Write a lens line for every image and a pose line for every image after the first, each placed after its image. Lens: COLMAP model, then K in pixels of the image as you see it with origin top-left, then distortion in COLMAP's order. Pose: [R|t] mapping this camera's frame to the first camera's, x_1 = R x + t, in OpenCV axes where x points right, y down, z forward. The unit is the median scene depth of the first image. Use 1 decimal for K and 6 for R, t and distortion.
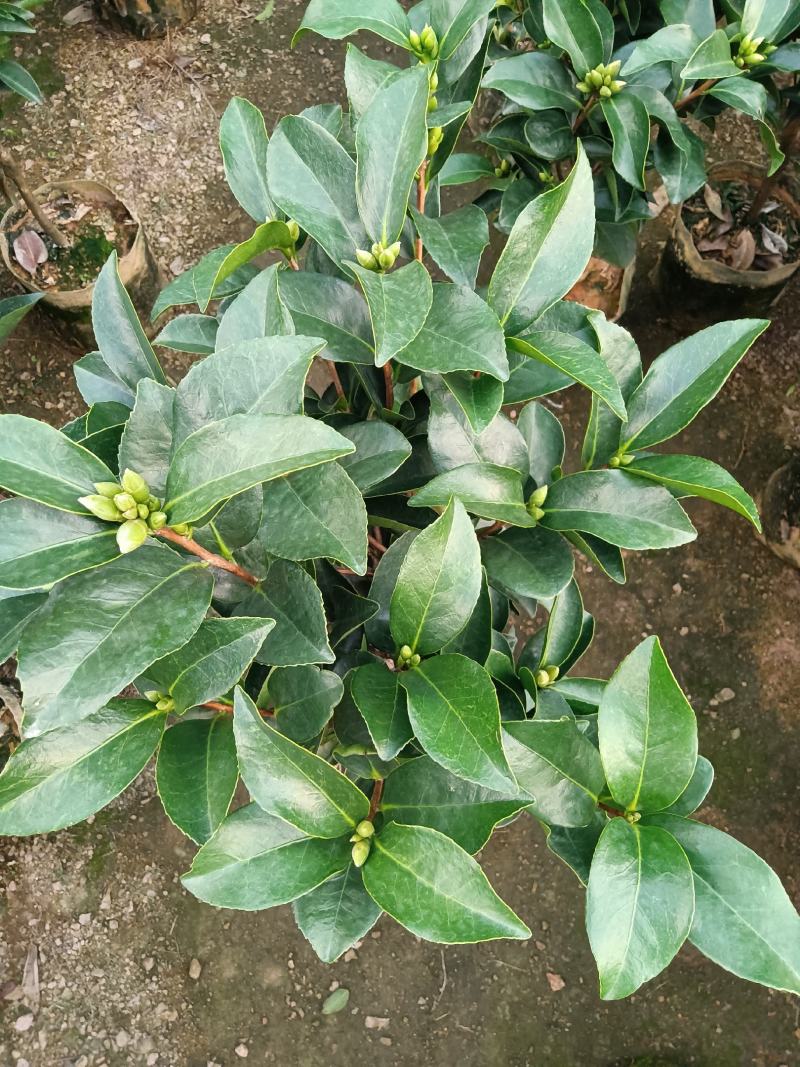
lens RADIAL K [[871.6, 0, 377.2], [0, 871.6, 535.6], [0, 0, 1]] dist [-0.014146, 0.002377]
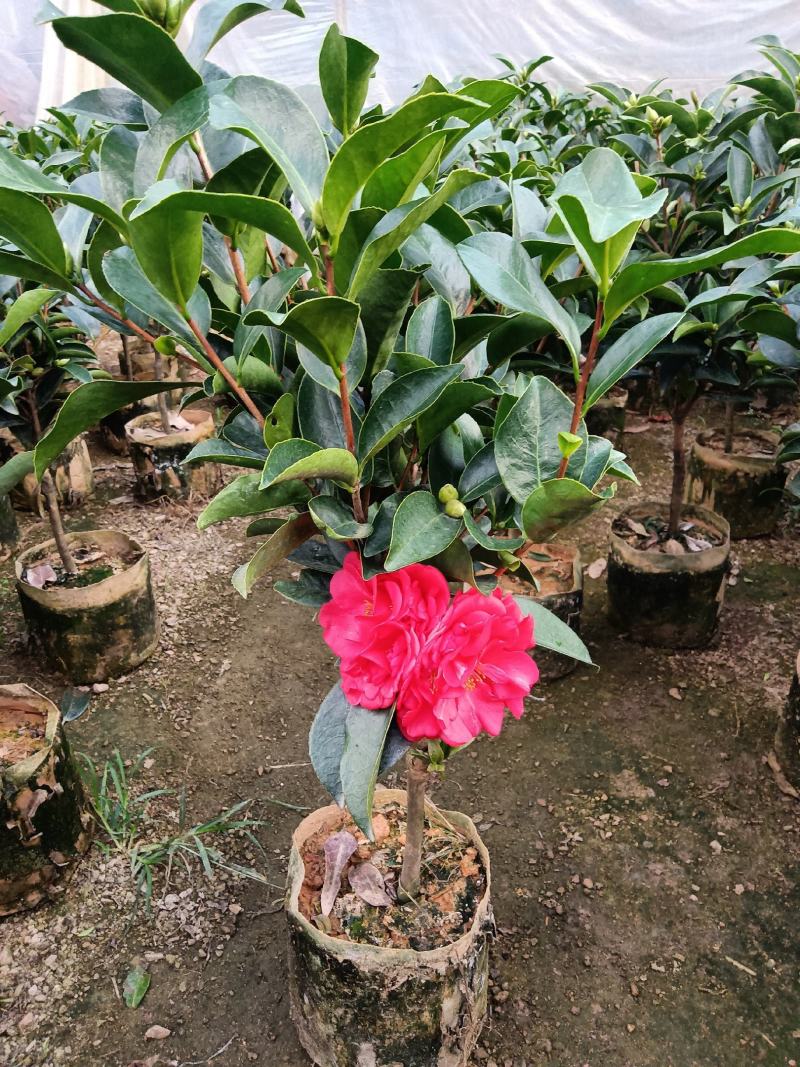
lens RADIAL K [[859.0, 0, 397.1], [0, 859.0, 512.7], [0, 0, 1]] dist [0.082843, -0.207963]
pose [[0.998837, -0.016499, 0.045294, 0.003866], [0.045175, 0.648257, -0.760080, 0.493081], [-0.016822, 0.761243, 0.648249, 0.224563]]
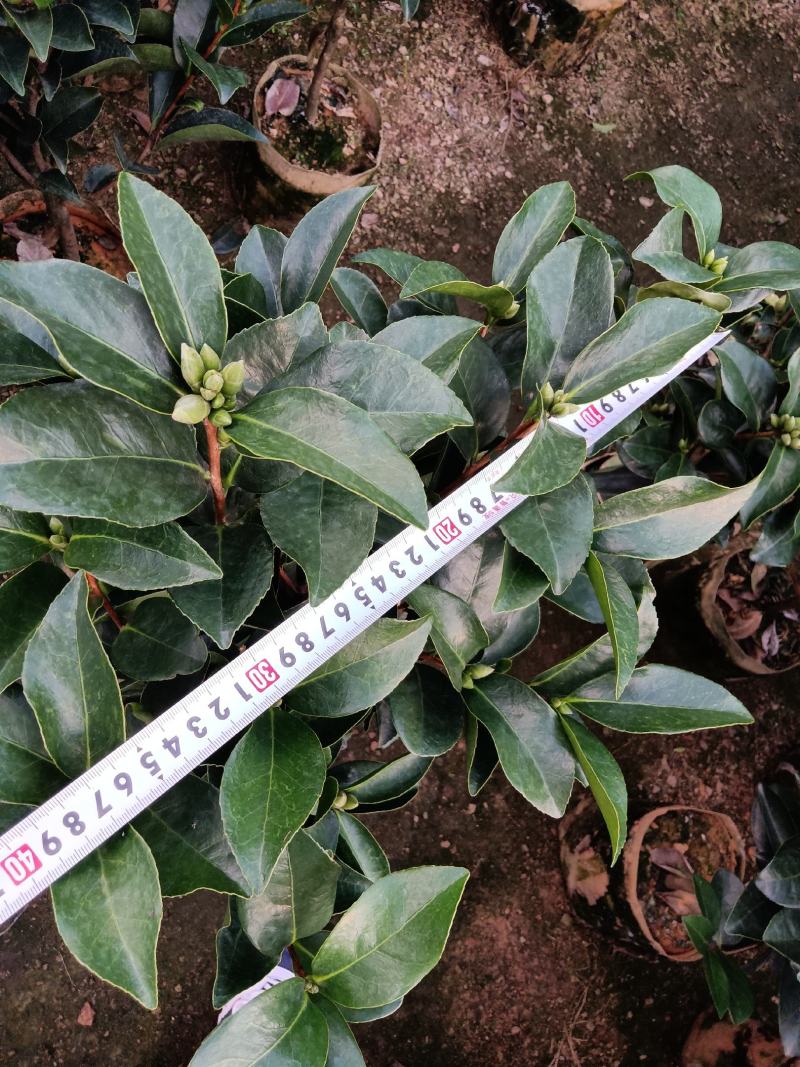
lens RADIAL K [[859.0, 0, 397.1], [0, 859.0, 512.7], [0, 0, 1]] dist [0.082843, -0.207963]
pose [[0.669656, 0.738835, 0.075390, -0.038639], [-0.730604, 0.673597, -0.111734, 0.005023], [-0.133335, 0.019743, 0.990874, 0.017367]]
